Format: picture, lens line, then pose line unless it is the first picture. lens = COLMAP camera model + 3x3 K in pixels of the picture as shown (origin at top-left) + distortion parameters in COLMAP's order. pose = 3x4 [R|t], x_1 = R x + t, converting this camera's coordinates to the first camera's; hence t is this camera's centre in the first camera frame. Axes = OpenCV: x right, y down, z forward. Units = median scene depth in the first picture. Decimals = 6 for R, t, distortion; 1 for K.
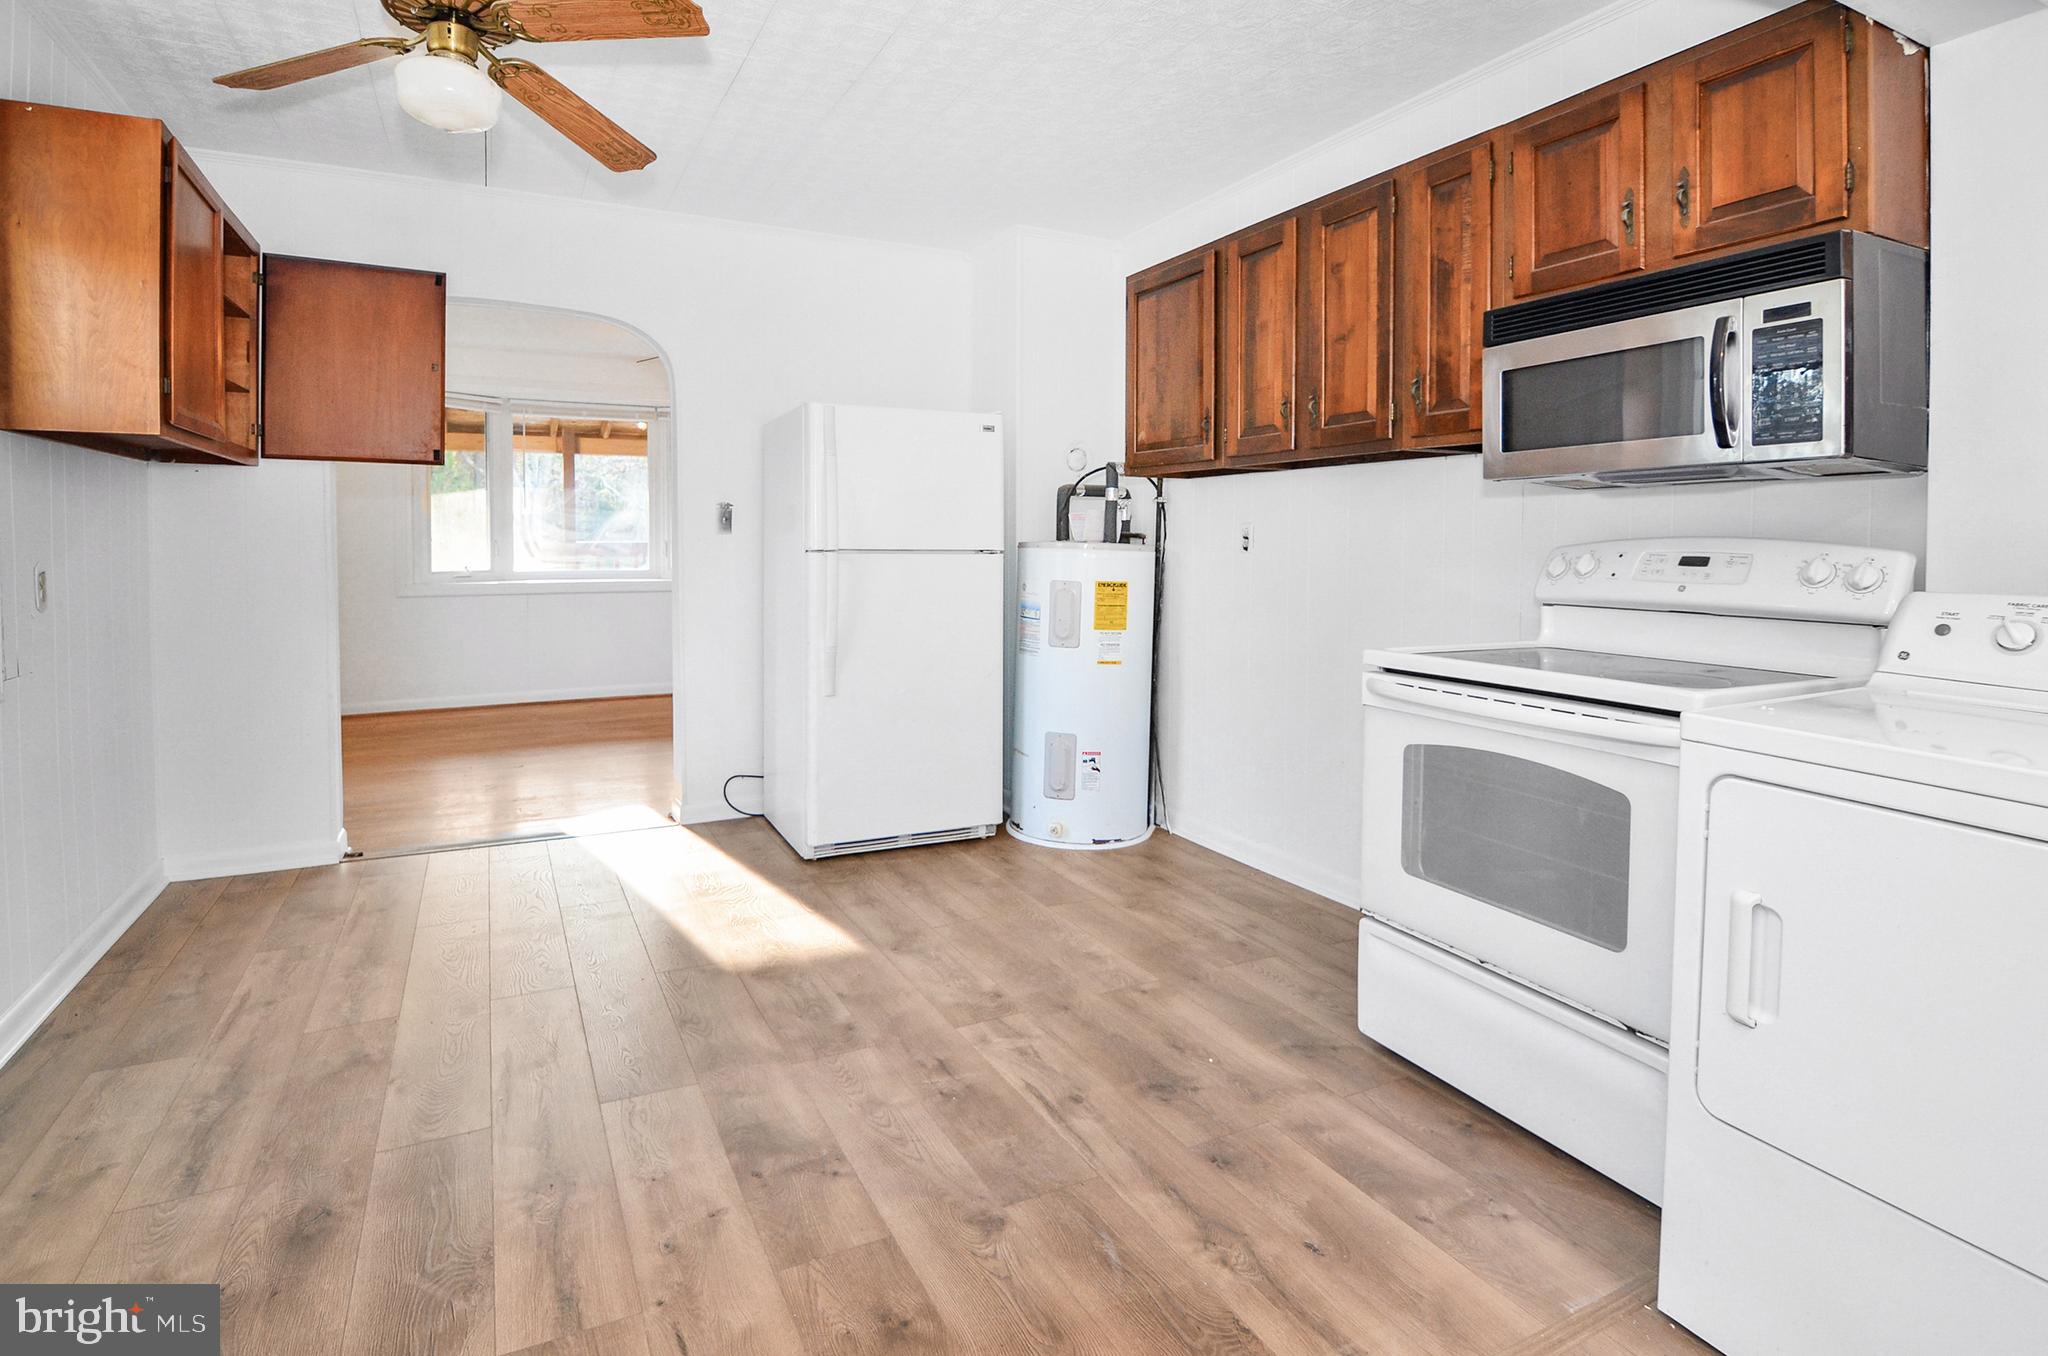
lens RADIAL K [[1049.8, 0, 1029.3], [0, 1049.8, 555.2], [0, 0, 1]] dist [0.000672, -0.007734]
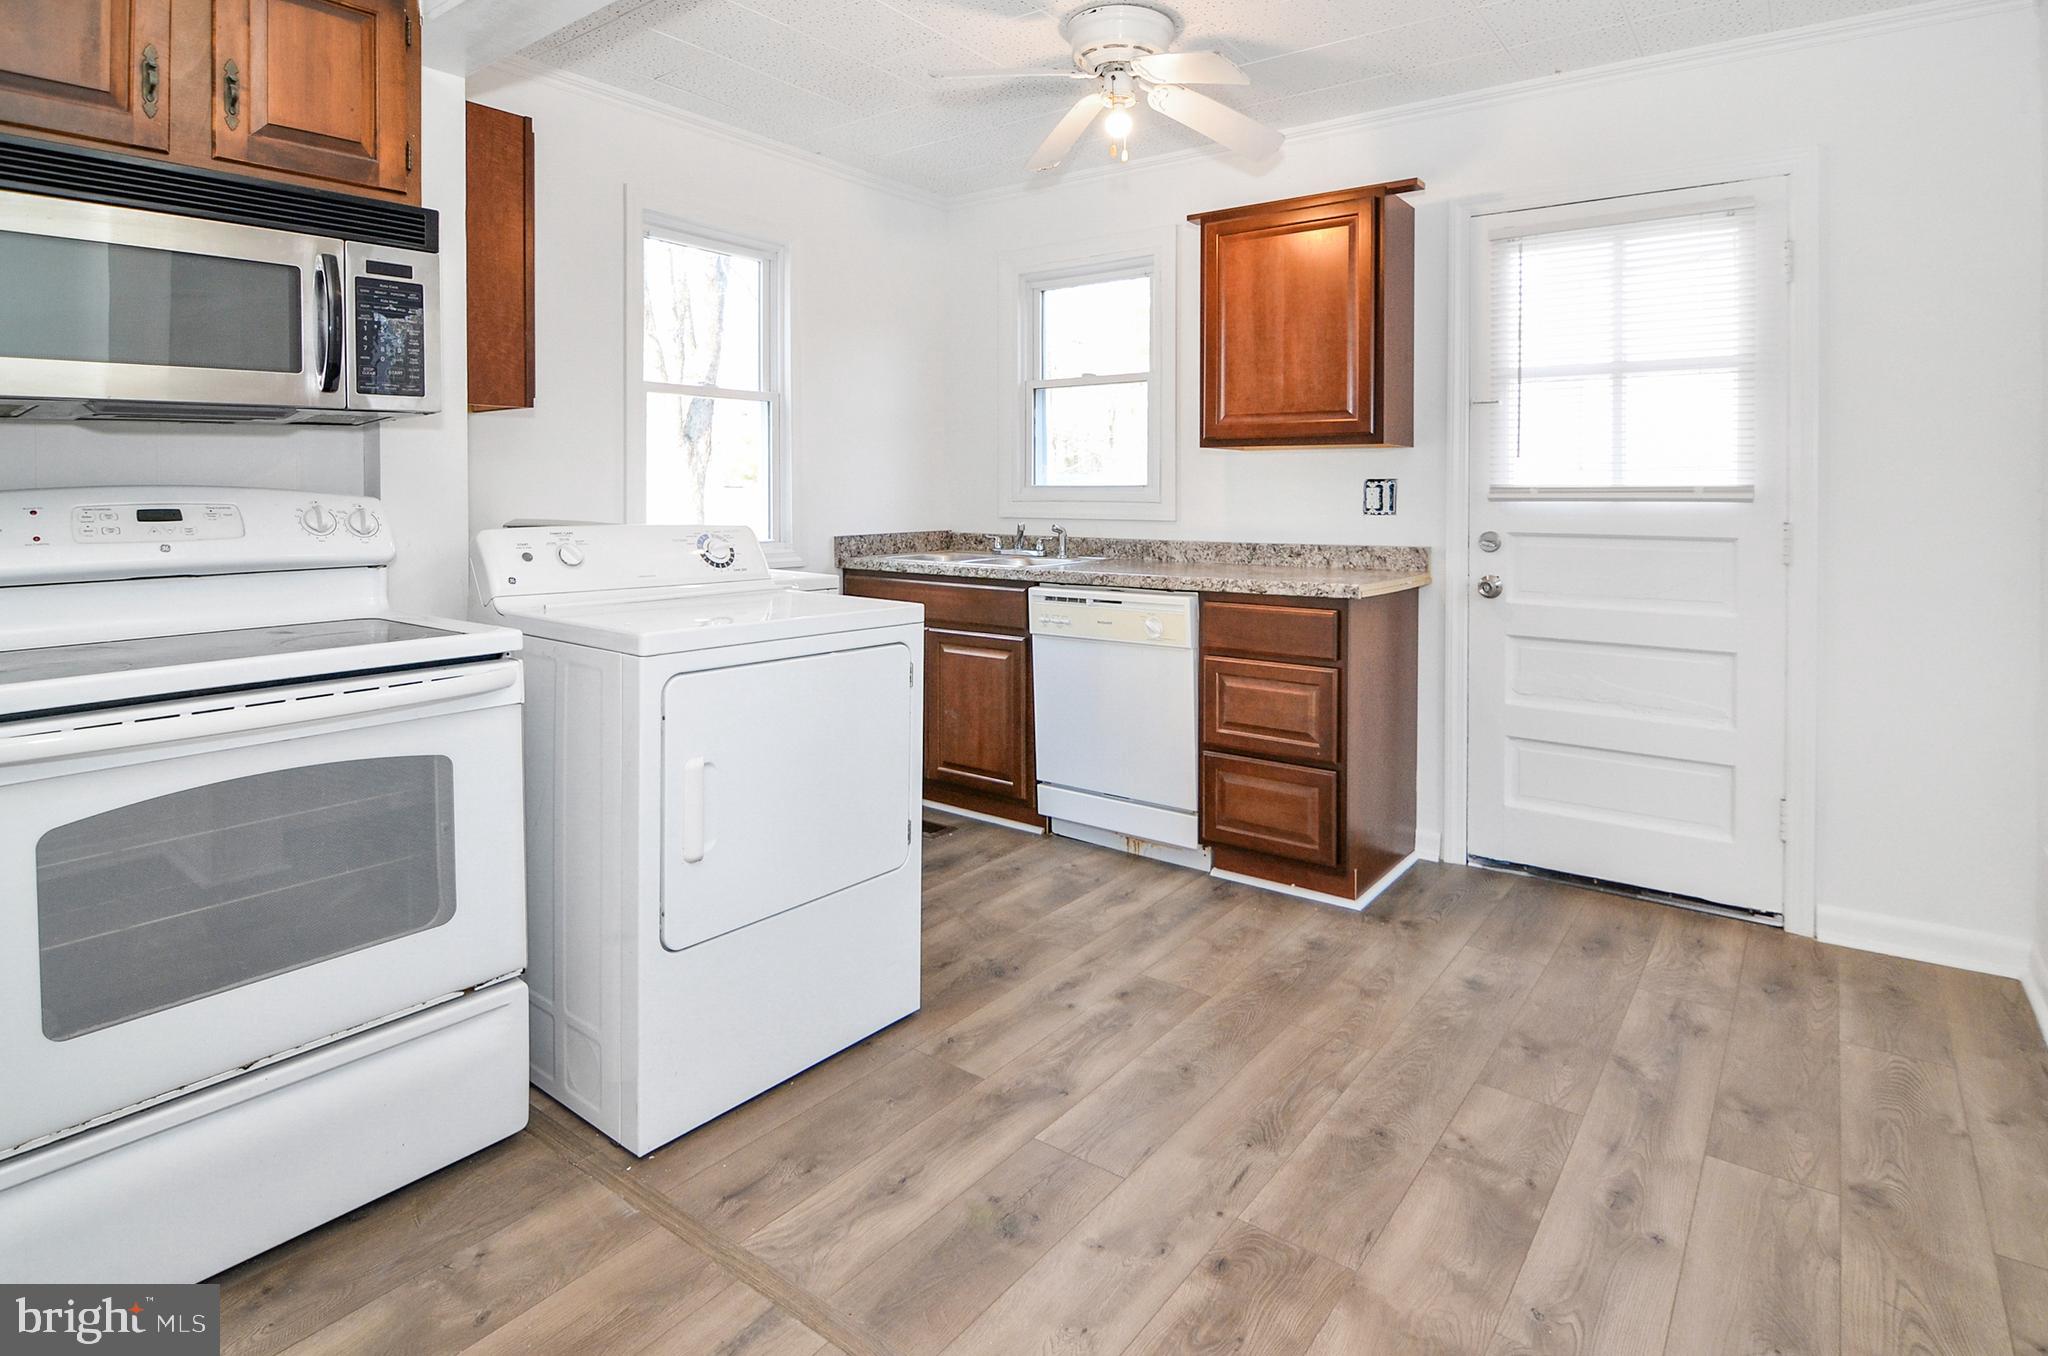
lens RADIAL K [[1046.5, 0, 1020.5], [0, 1046.5, 500.9], [0, 0, 1]] dist [0.000765, 0.000784]
pose [[-0.415093, -0.021705, 0.909520, -0.476335], [0.017750, 0.999332, 0.031949, -0.023113], [-0.909606, 0.029406, -0.414430, 0.844735]]
